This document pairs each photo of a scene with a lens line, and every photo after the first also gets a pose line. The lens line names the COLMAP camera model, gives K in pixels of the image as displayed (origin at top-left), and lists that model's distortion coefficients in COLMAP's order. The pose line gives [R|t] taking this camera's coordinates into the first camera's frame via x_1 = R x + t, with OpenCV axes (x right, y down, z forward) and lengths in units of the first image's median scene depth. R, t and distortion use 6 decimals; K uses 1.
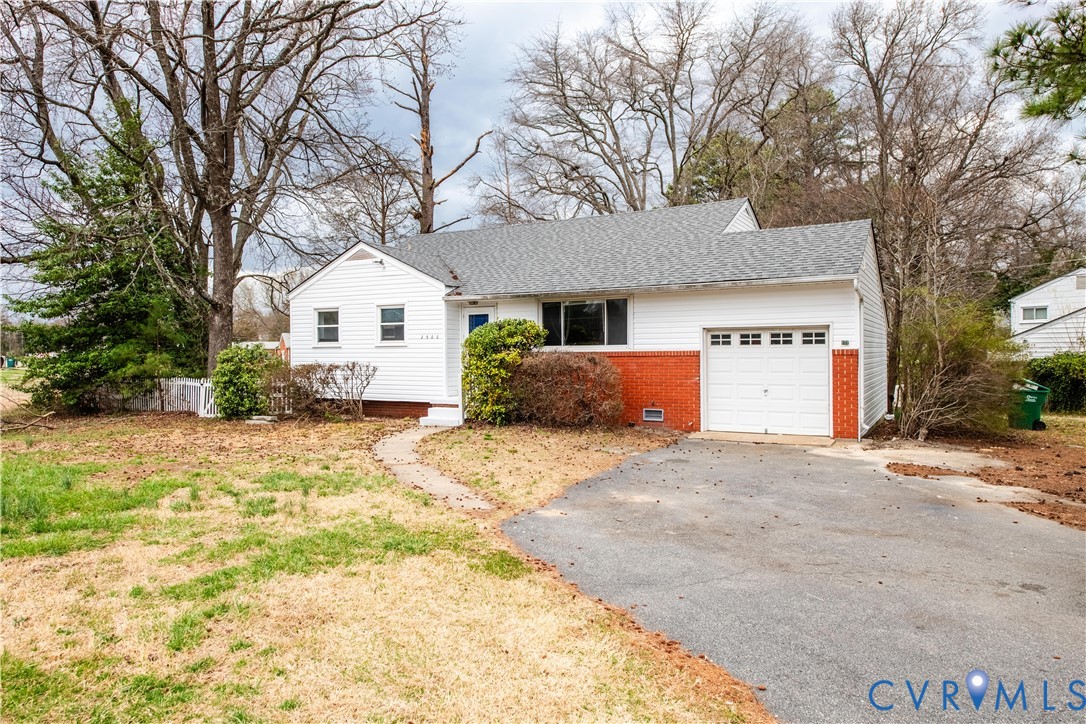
lens RADIAL K [[743.6, 0, 543.0], [0, 743.6, 362.0], [0, 0, 1]] dist [0.042970, -0.000165]
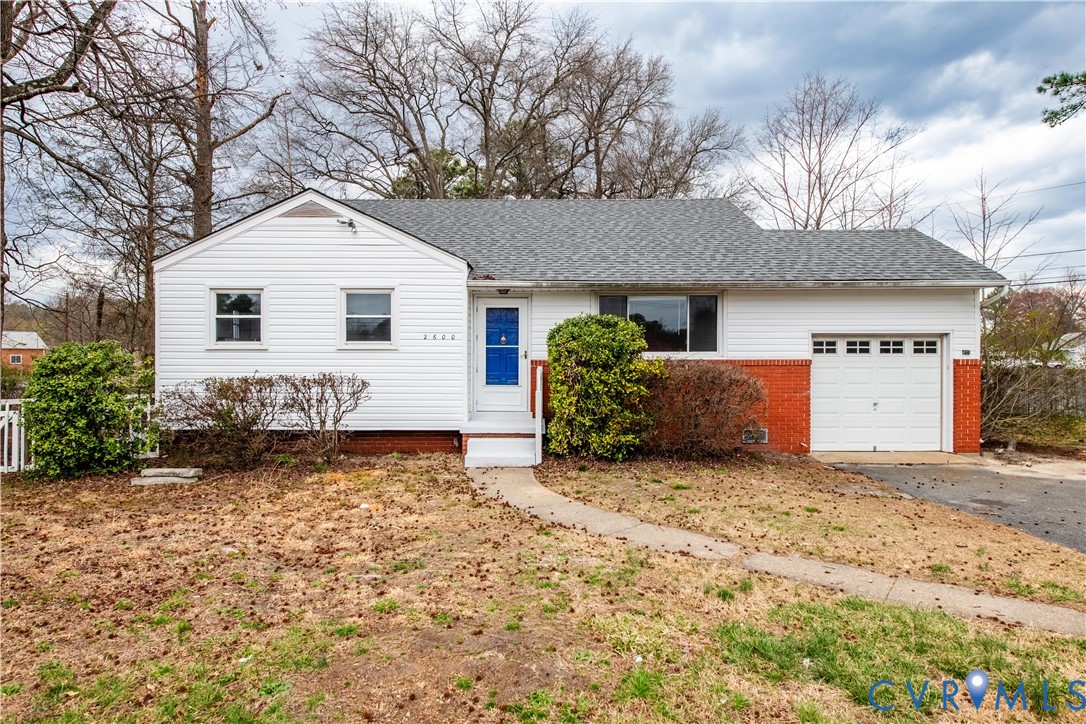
lens RADIAL K [[667.0, 0, 543.0], [0, 667.0, 362.0], [0, 0, 1]] dist [0.024585, 0.000543]
pose [[0.866483, 0.003668, 0.499193, -0.438954], [-0.000324, 0.999977, -0.006785, -0.006652], [-0.499206, 0.005718, 0.866464, 0.471638]]
